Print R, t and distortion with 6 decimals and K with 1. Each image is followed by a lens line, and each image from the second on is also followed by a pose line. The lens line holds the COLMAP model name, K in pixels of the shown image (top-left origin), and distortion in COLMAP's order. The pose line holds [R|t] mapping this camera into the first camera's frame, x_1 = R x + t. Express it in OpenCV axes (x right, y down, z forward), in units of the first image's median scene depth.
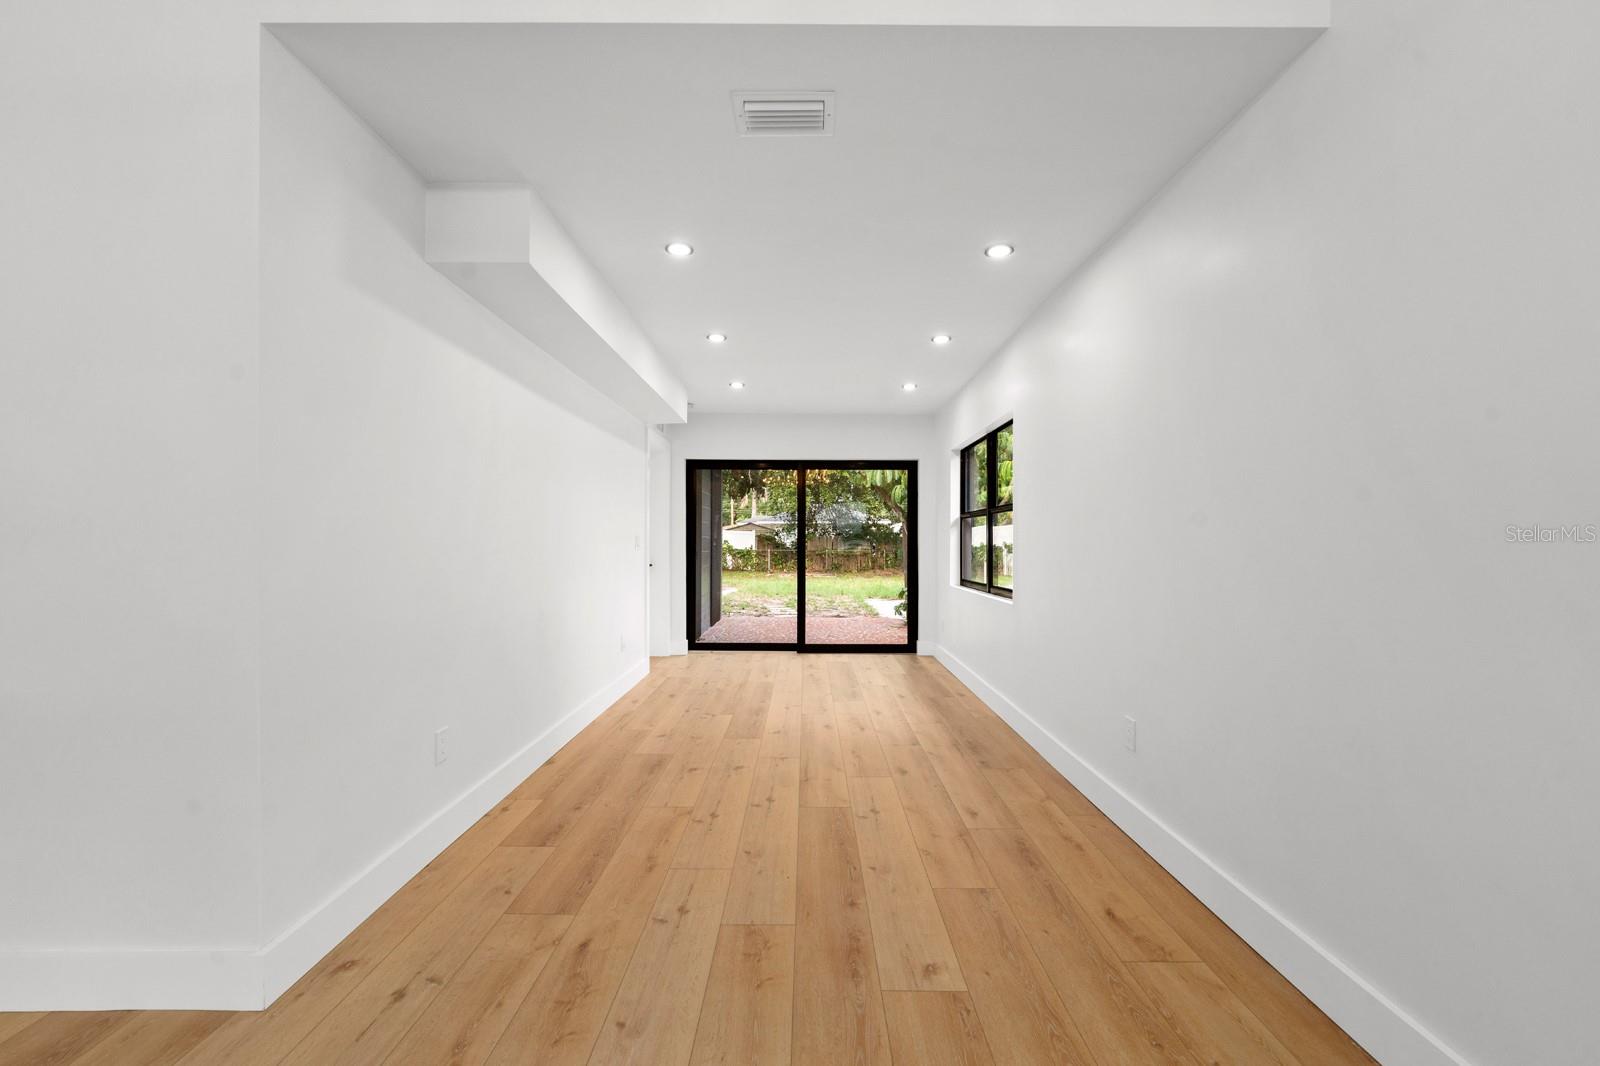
lens RADIAL K [[654.8, 0, 799.0], [0, 654.8, 541.5], [0, 0, 1]] dist [-0.002548, -0.000407]
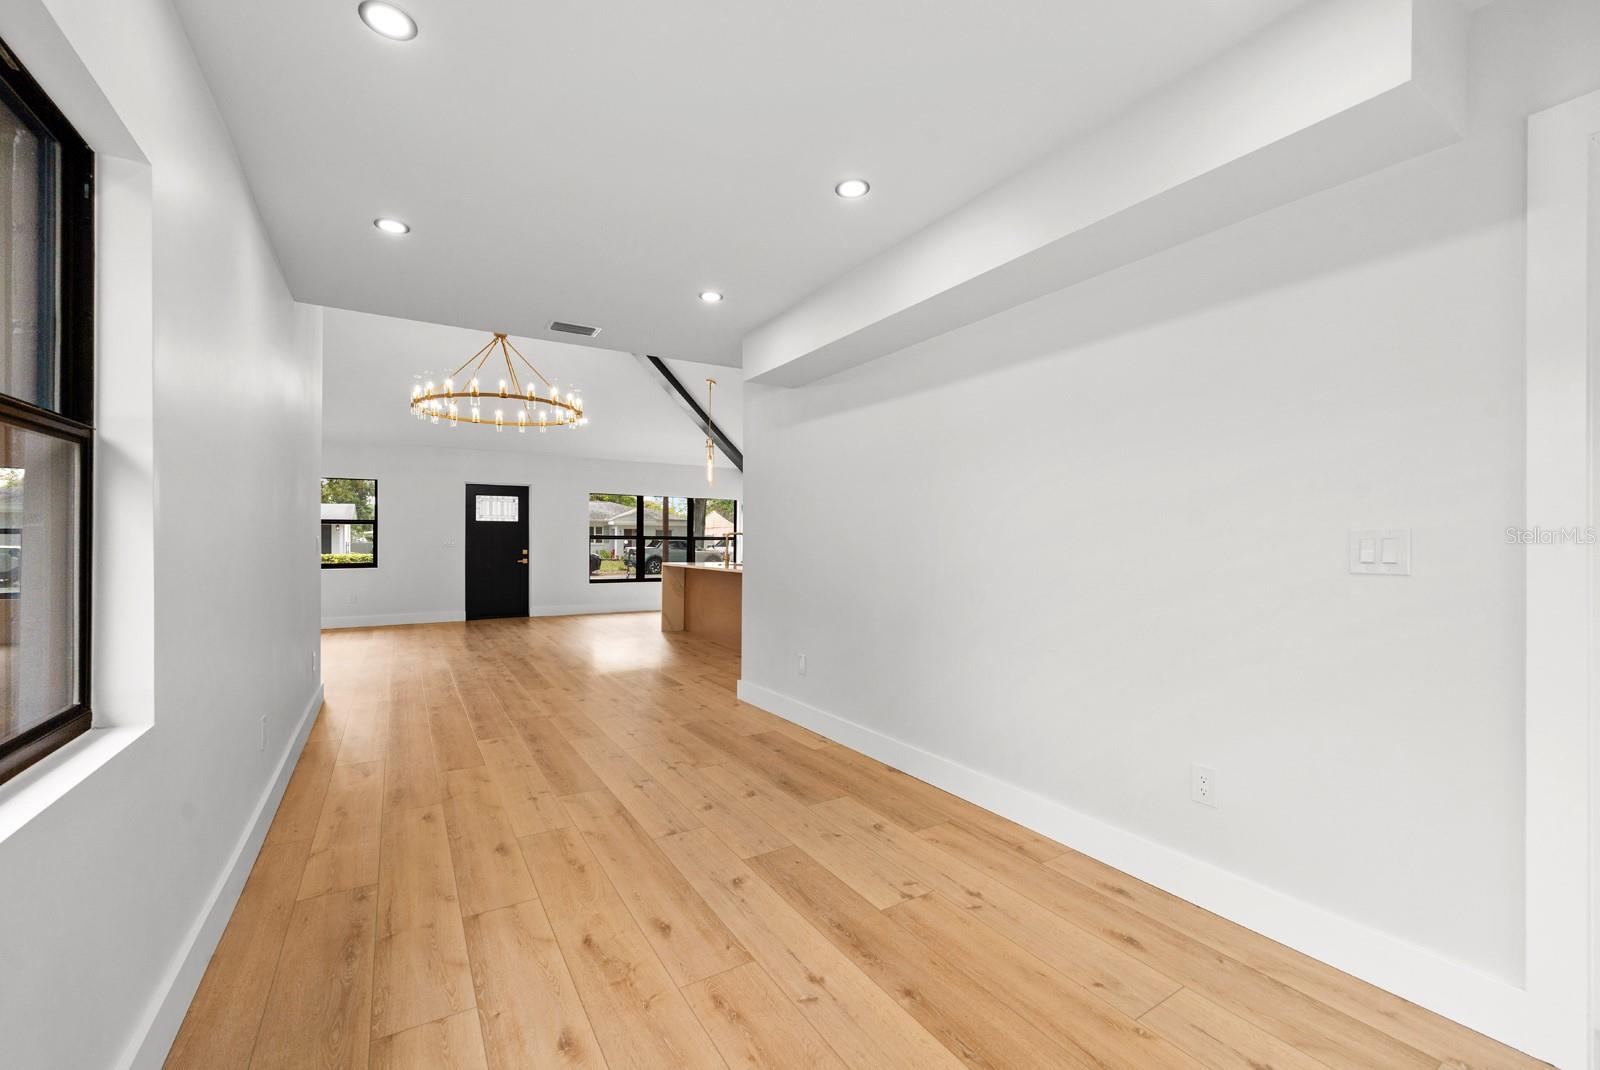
lens RADIAL K [[654.8, 0, 784.4], [0, 654.8, 536.0], [0, 0, 1]] dist [-0.002548, -0.000407]
pose [[-0.857074, -0.006099, -0.515158, 0.286199], [-0.002391, 0.999966, -0.007860, -0.001852], [0.515188, -0.005505, -0.857059, 1.926702]]
